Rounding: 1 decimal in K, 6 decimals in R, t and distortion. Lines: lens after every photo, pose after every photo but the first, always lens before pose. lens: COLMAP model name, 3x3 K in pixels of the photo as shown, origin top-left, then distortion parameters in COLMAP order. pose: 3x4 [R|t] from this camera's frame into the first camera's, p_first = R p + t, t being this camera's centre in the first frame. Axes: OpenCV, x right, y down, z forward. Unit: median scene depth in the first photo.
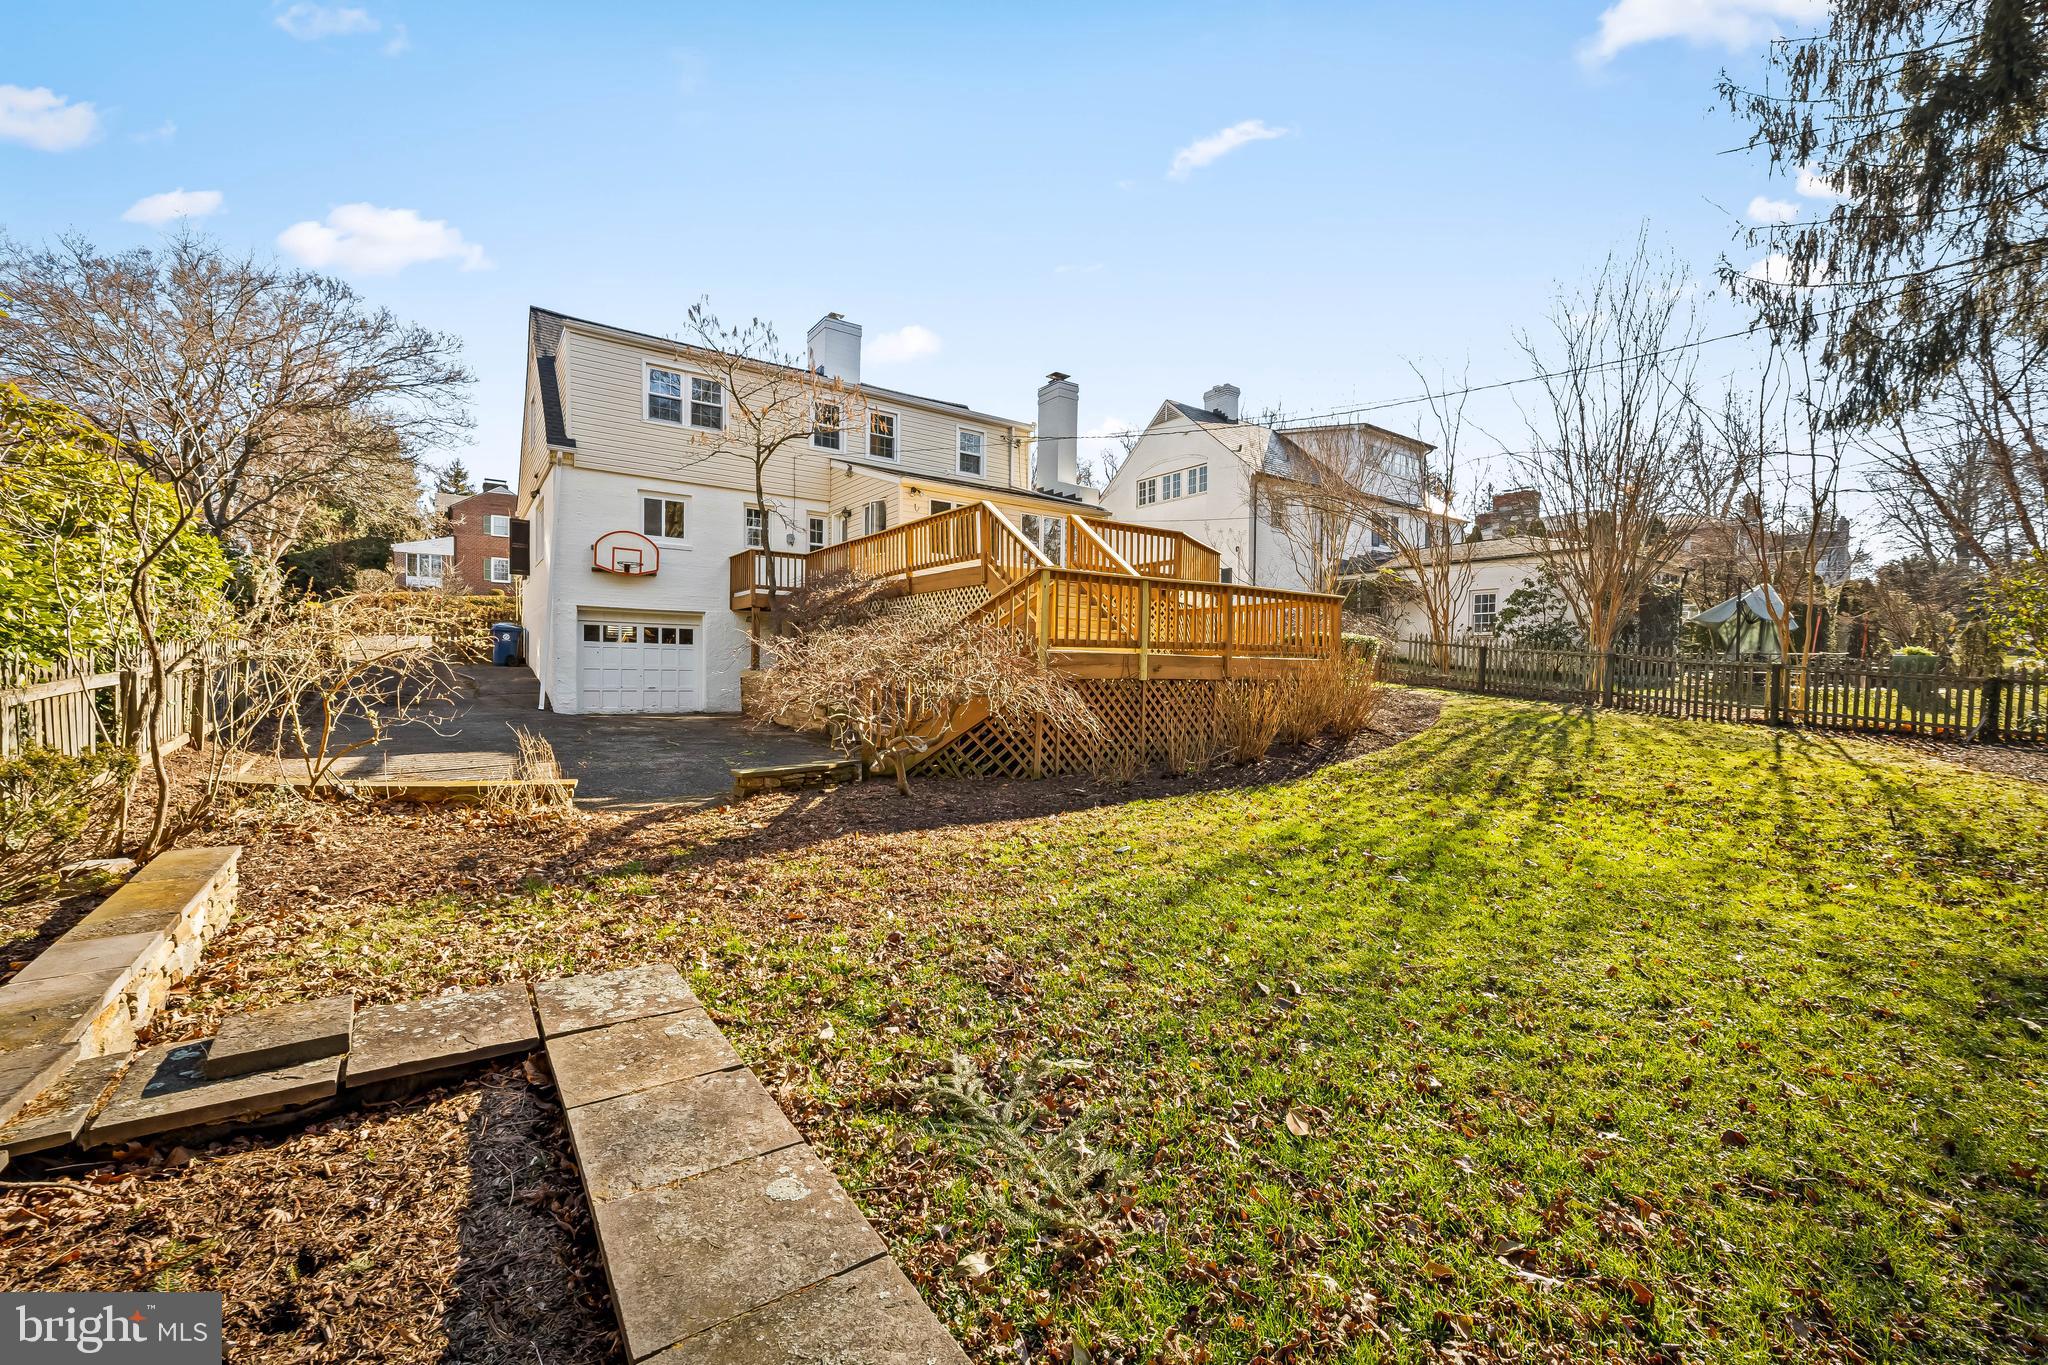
lens RADIAL K [[831.2, 0, 1024.0], [0, 831.2, 682.5], [0, 0, 1]] dist [-0.000021, -0.000045]
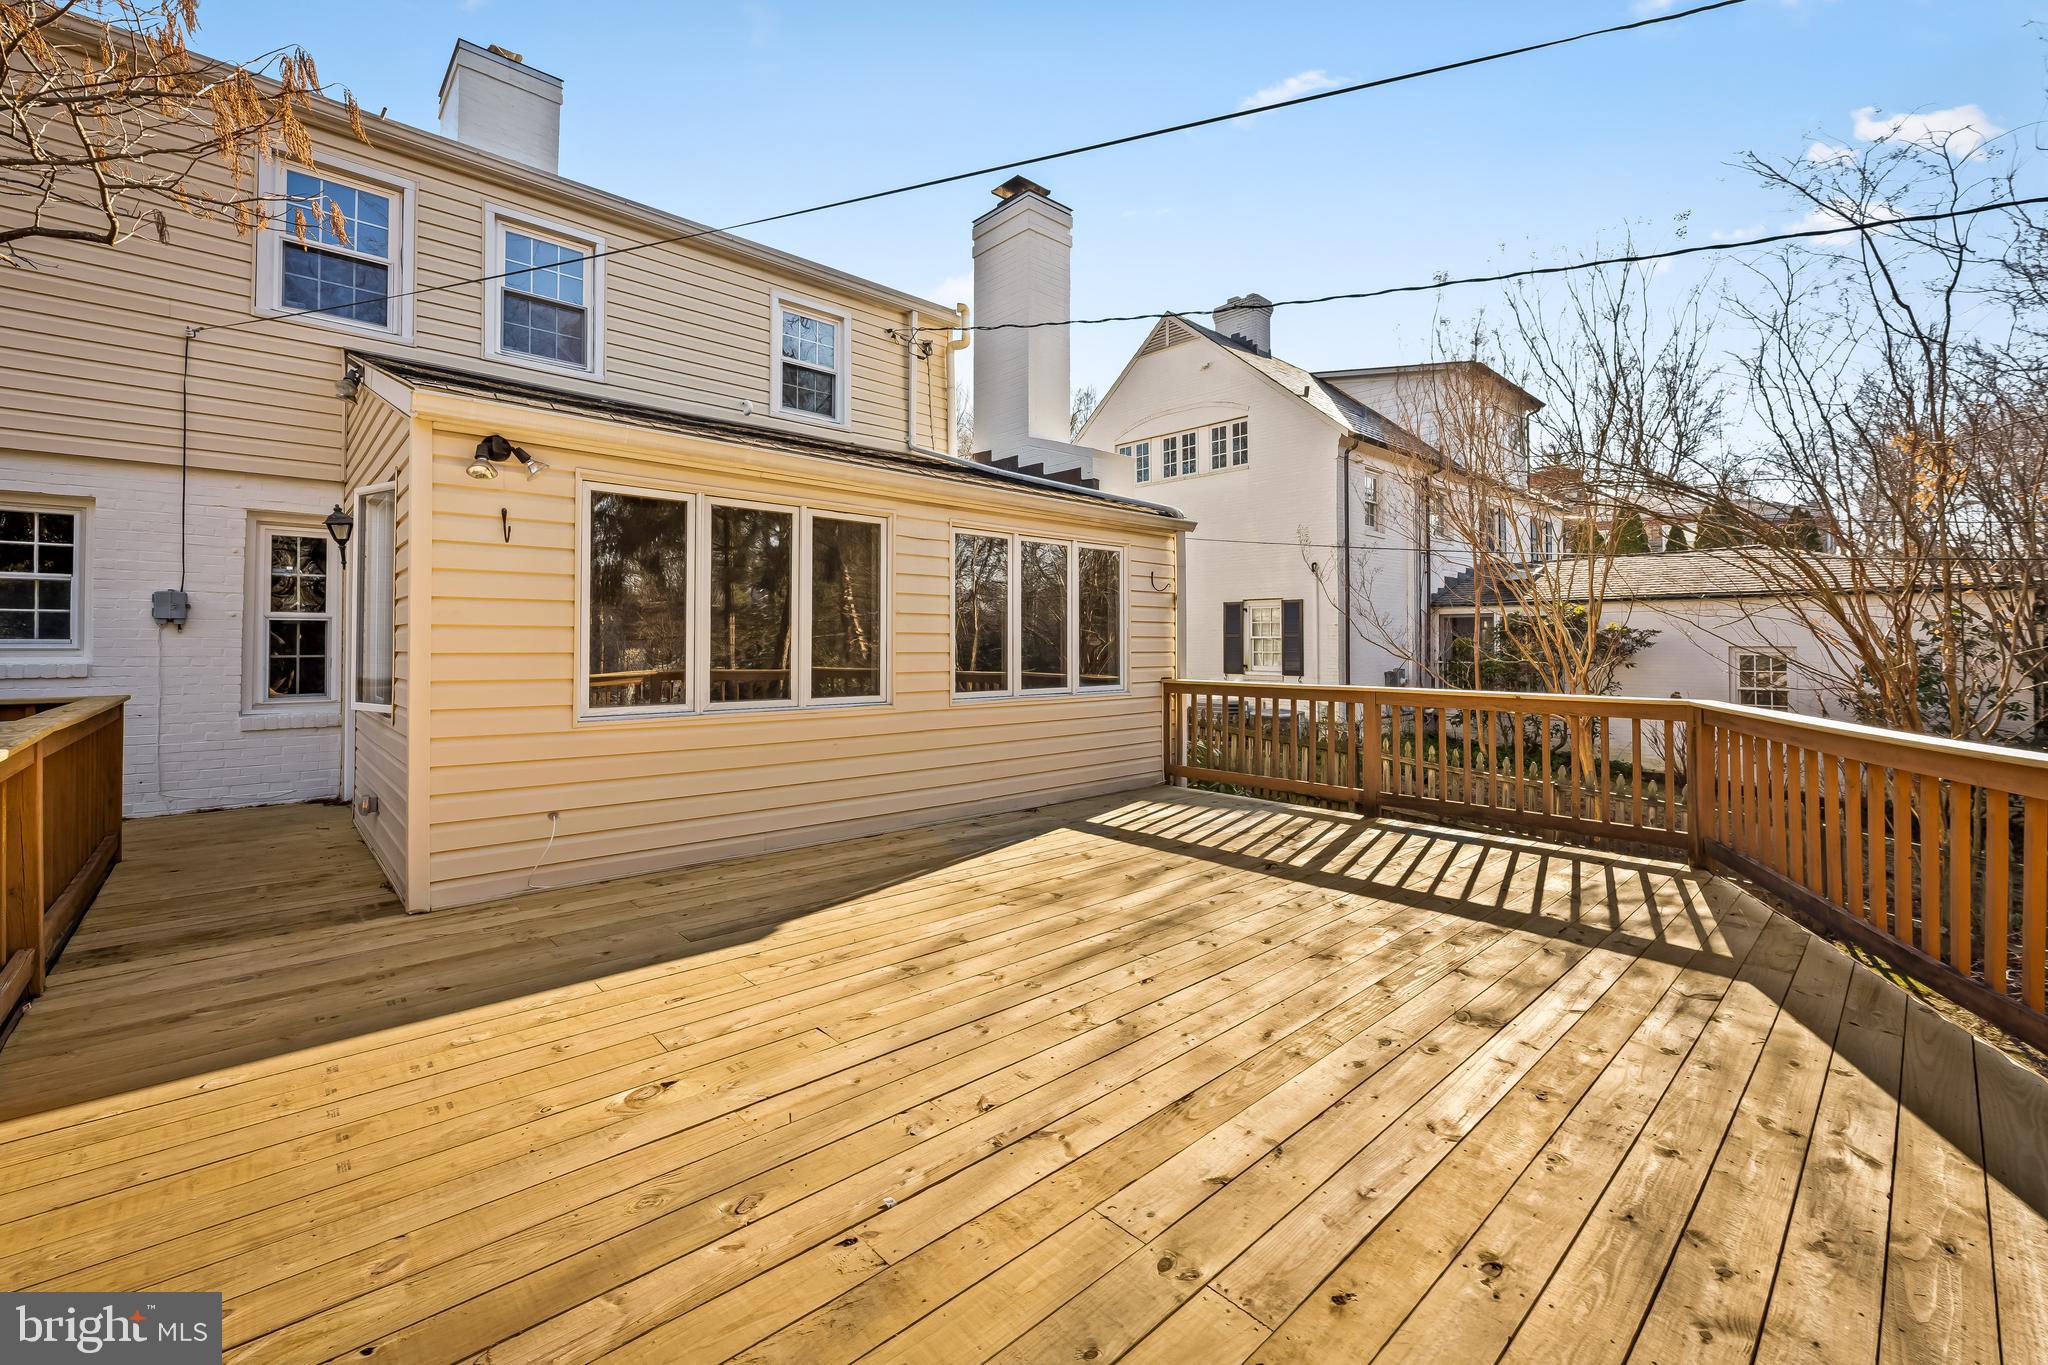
lens RADIAL K [[857.5, 0, 1018.1], [0, 857.5, 637.1], [0, 0, 1]] dist [-0.000714, 0.000107]
pose [[0.992707, -0.010399, 0.120101, -0.016079], [0.013212, 0.999656, -0.022650, -0.139298], [-0.119824, 0.024072, 0.992503, 0.606130]]
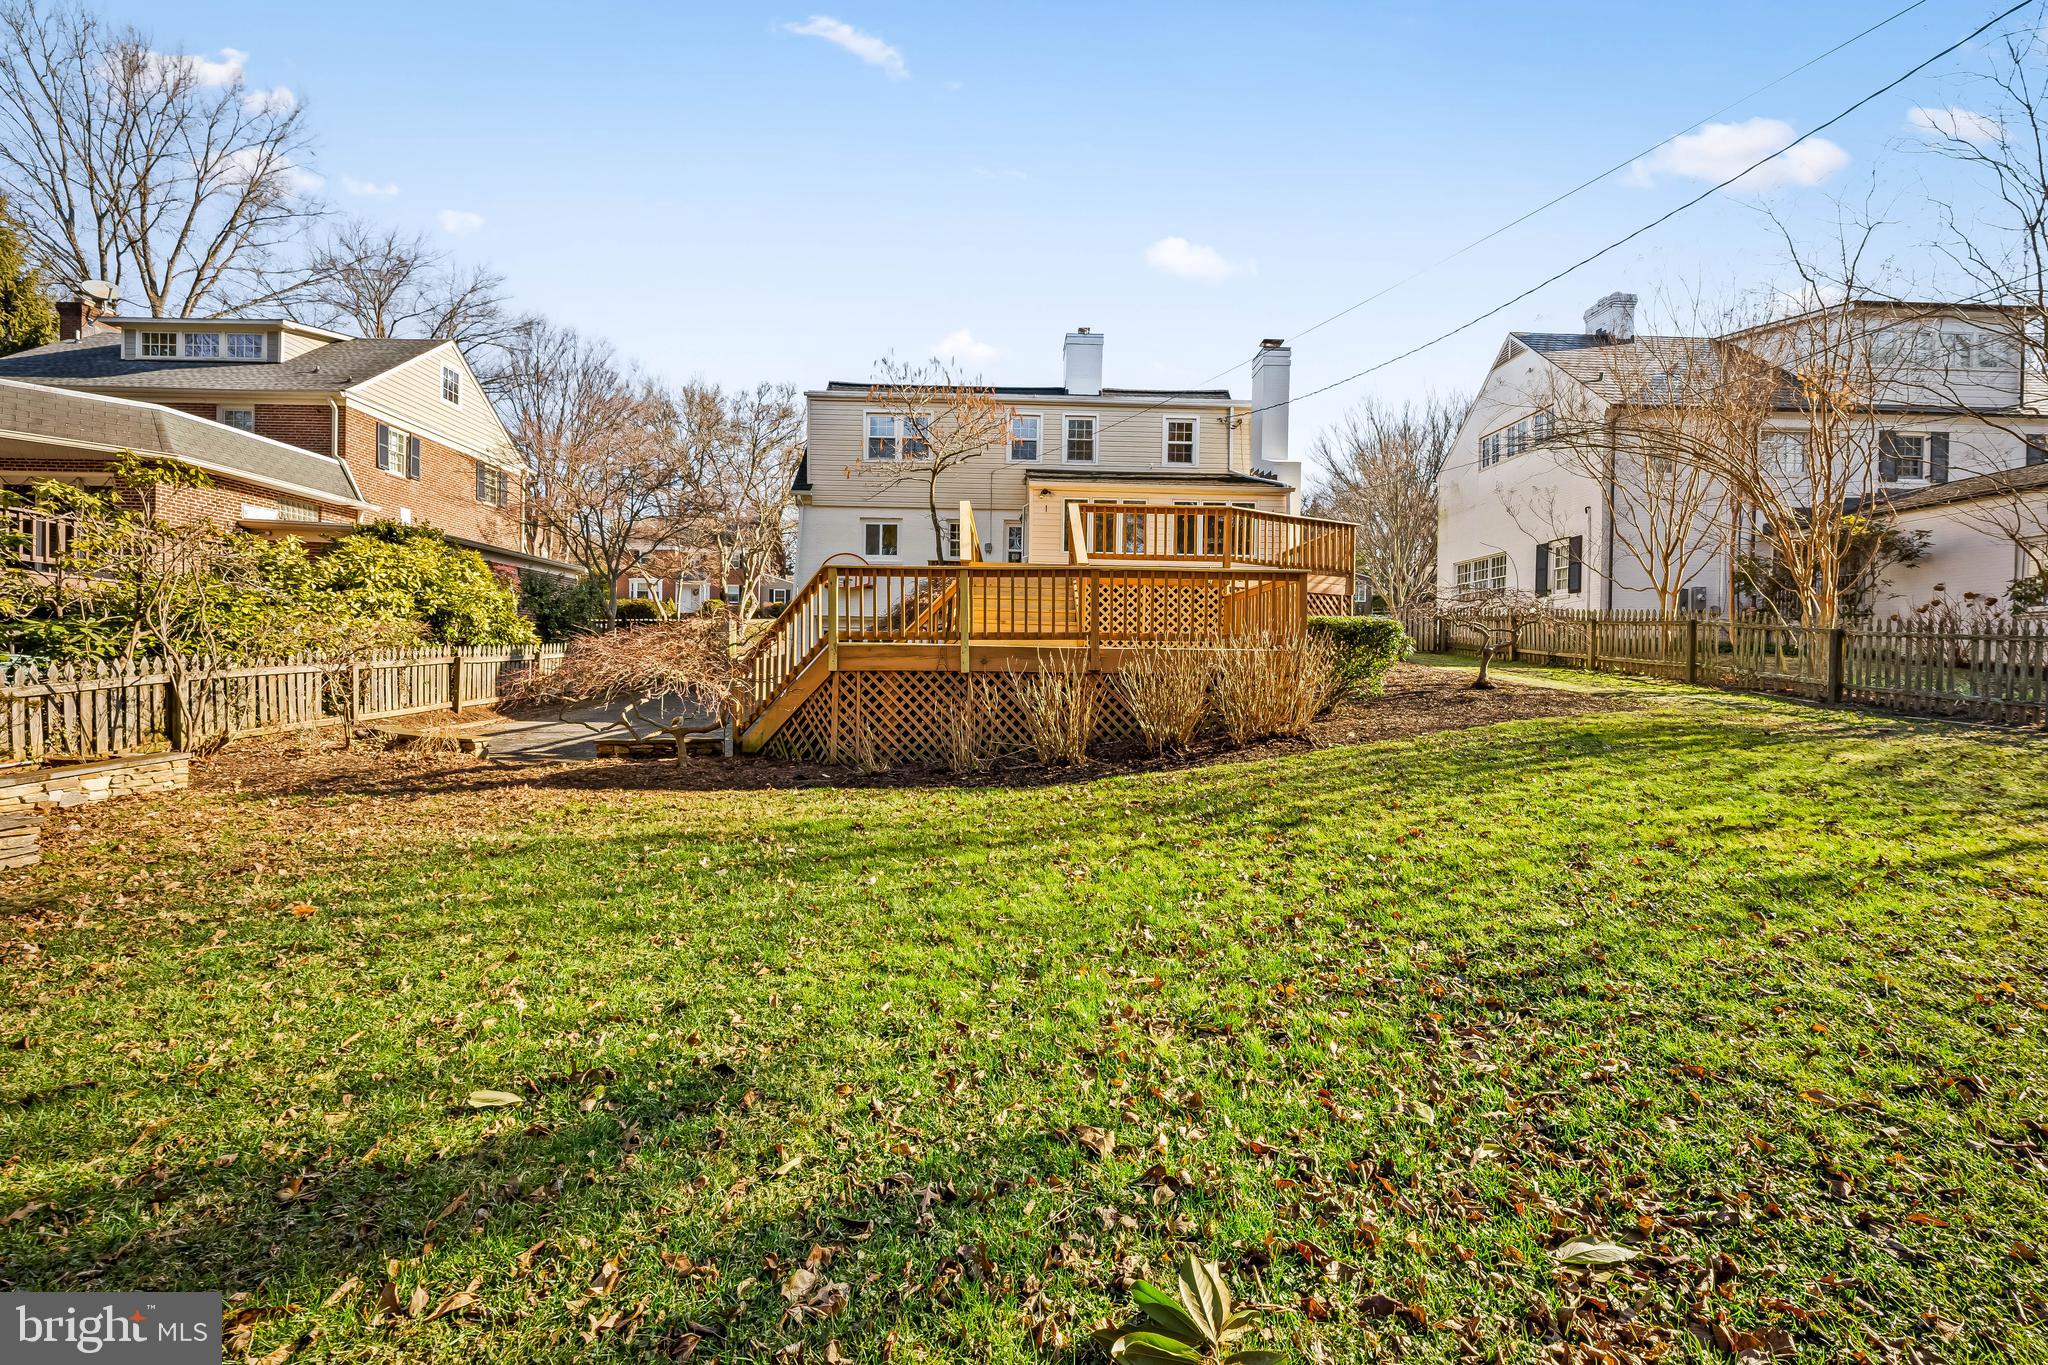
lens RADIAL K [[831.2, 0, 1024.0], [0, 831.2, 682.5], [0, 0, 1]] dist [-0.000021, -0.000045]
pose [[0.831859, 0.008631, -0.554919, 0.339426], [-0.009236, 0.999956, 0.001709, 0.003287], [0.554910, 0.003704, 0.831902, 0.101442]]
